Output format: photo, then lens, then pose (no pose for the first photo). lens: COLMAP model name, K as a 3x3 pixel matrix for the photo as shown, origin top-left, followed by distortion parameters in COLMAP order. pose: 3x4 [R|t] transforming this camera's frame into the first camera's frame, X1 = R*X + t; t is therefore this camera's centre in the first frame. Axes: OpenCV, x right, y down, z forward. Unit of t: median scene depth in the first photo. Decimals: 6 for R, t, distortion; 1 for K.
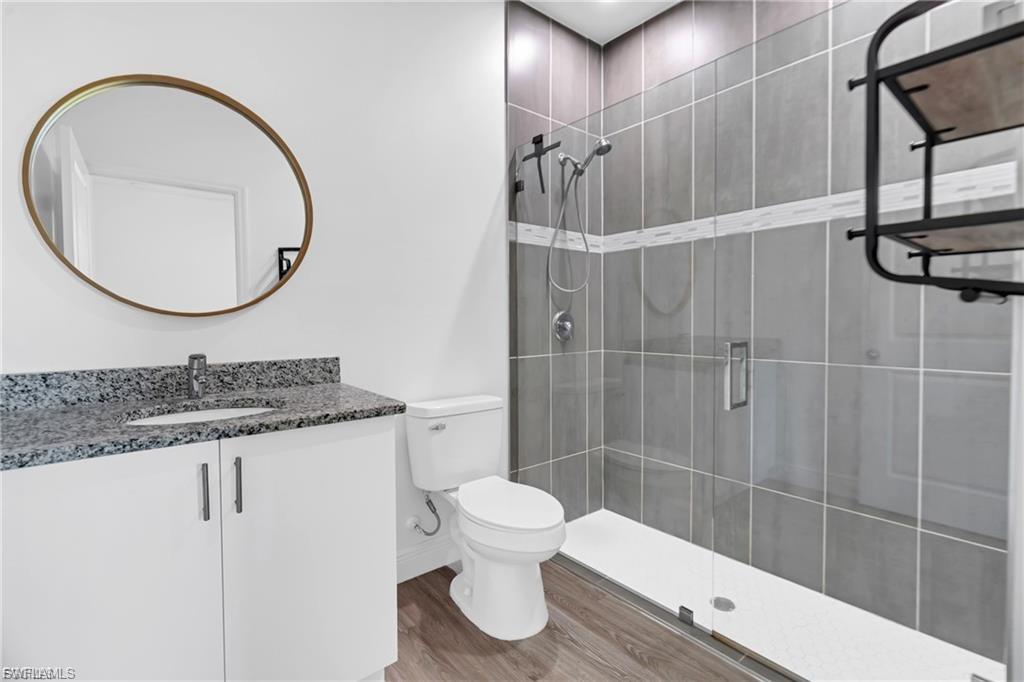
lens RADIAL K [[463.2, 0, 512.0], [0, 463.2, 334.6], [0, 0, 1]] dist [-0.002566, -0.000313]
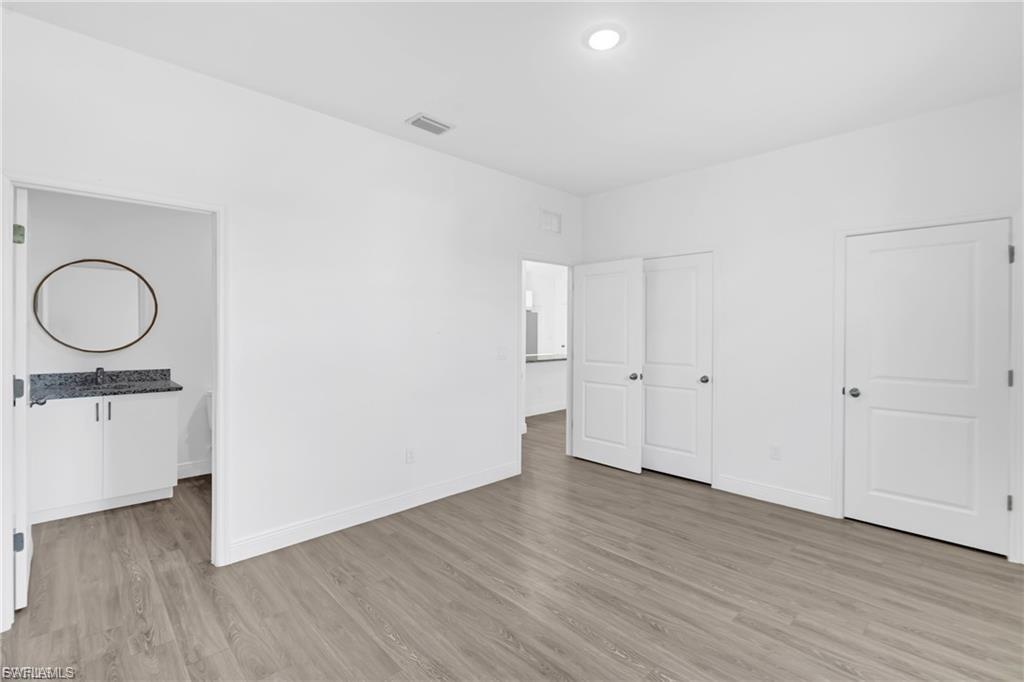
lens RADIAL K [[463.2, 0, 512.4], [0, 463.2, 338.2], [0, 0, 1]] dist [-0.002566, -0.000313]
pose [[0.996825, 0.011384, 0.078807, 1.407558], [-0.010272, 0.999842, -0.014502, -0.107490], [-0.078960, 0.013646, 0.996784, -1.752878]]
